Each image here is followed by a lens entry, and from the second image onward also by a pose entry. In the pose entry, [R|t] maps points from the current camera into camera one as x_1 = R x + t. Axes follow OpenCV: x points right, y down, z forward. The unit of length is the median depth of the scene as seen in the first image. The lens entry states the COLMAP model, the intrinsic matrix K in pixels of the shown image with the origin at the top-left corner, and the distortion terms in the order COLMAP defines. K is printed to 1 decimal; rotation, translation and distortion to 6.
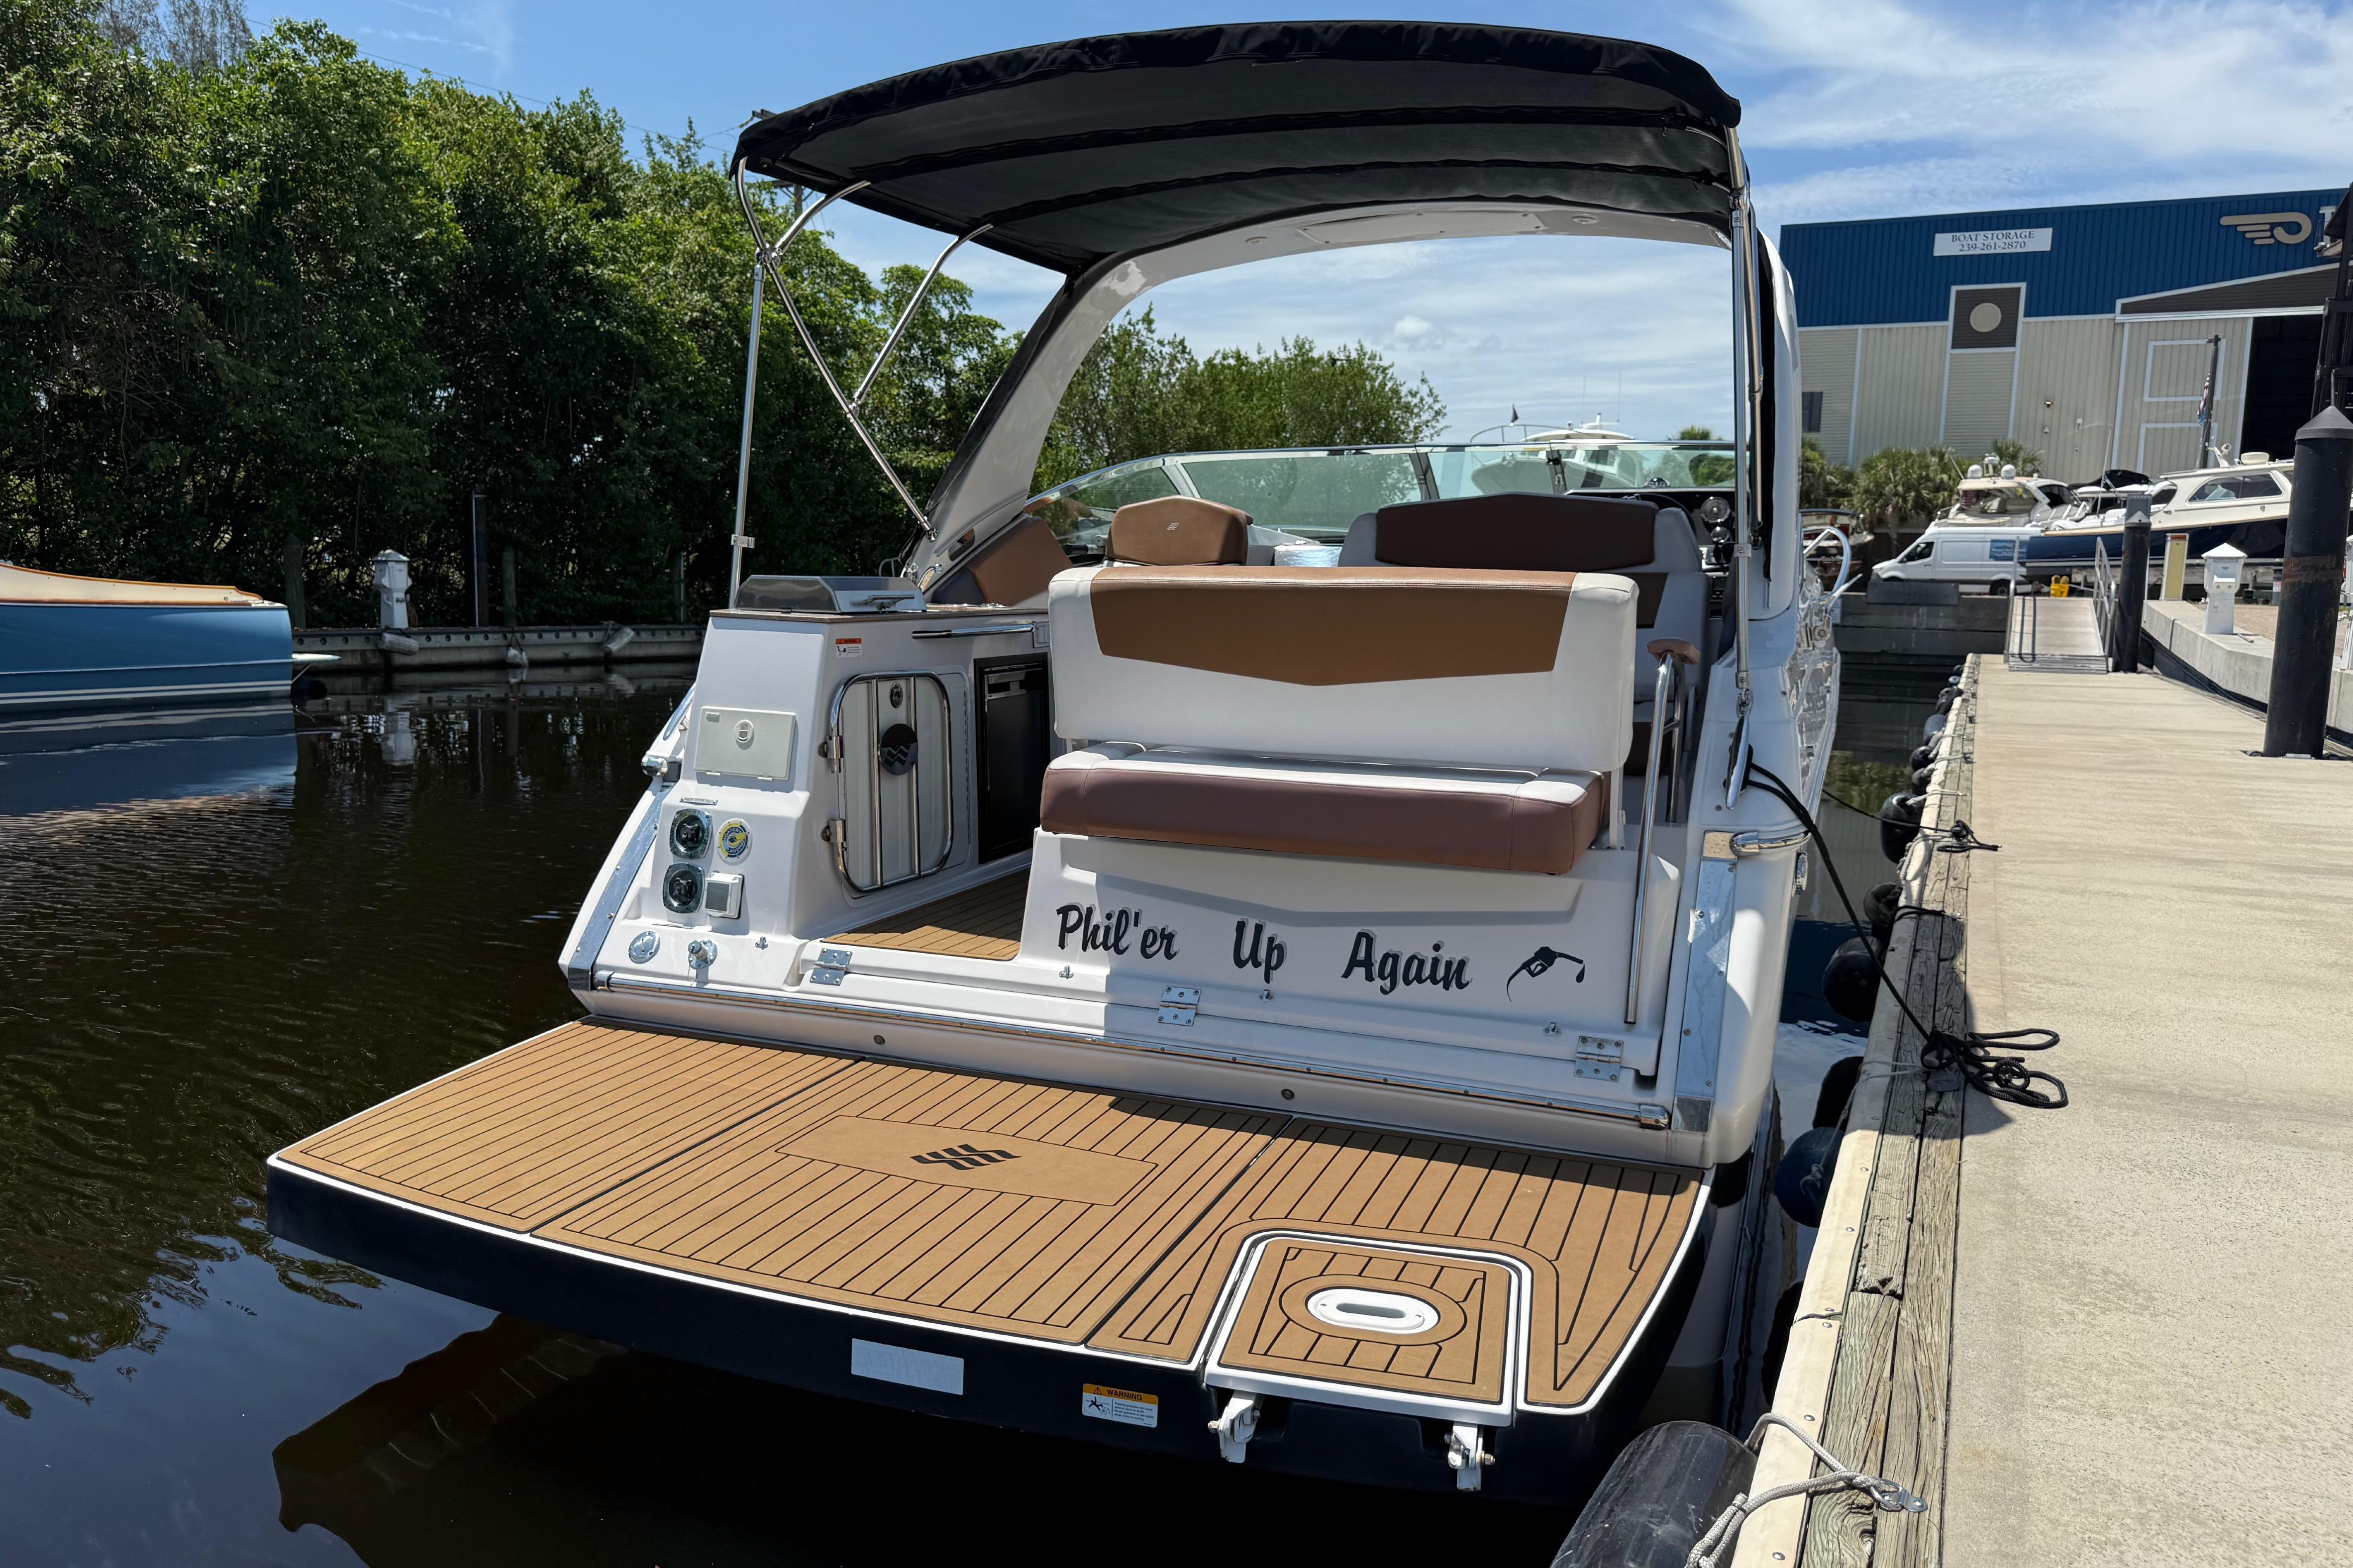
lens RADIAL K [[1640.7, 0, 1178.8], [0, 1640.7, 789.9], [0, 0, 1]] dist [-0.001482, -0.004289]
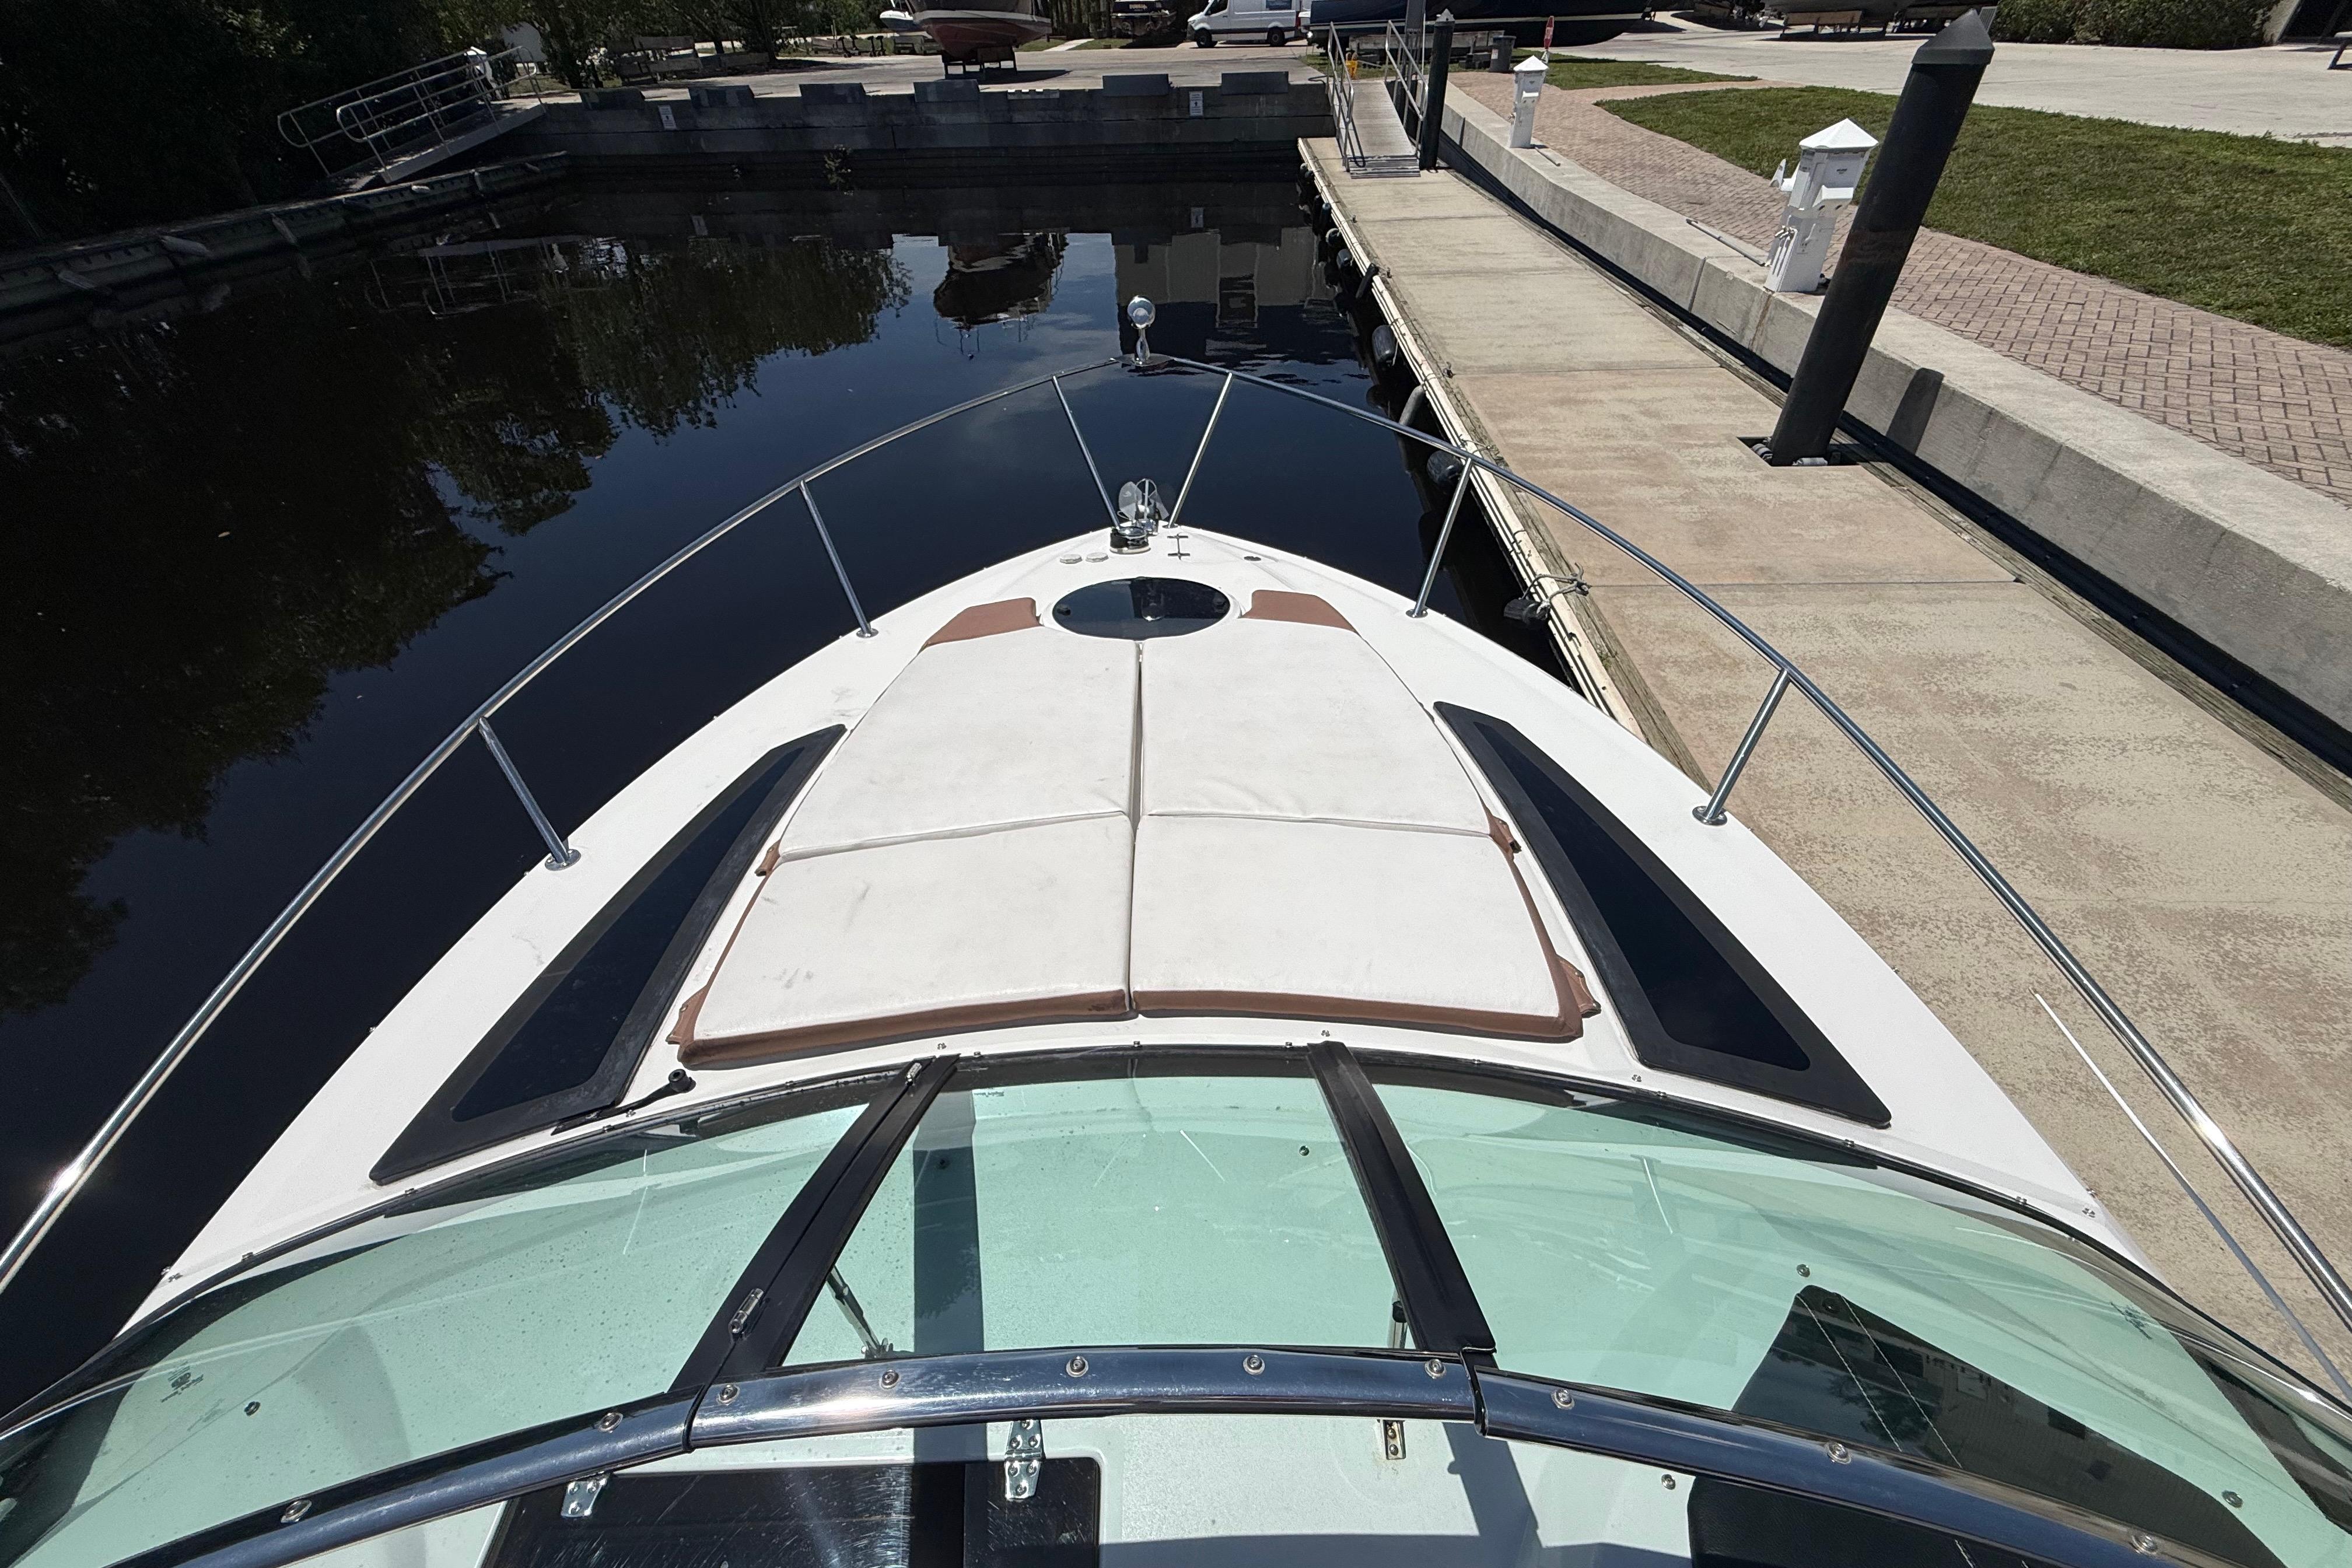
lens RADIAL K [[956.7, 0, 1176.0], [0, 956.7, 784.0], [0, 0, 1]] dist [0.000590, 0.000069]
pose [[0.917387, -0.284583, 0.278232, 0.044875], [0.098641, 0.839850, 0.533781, -0.086154], [-0.385579, -0.462238, 0.798539, 0.246655]]
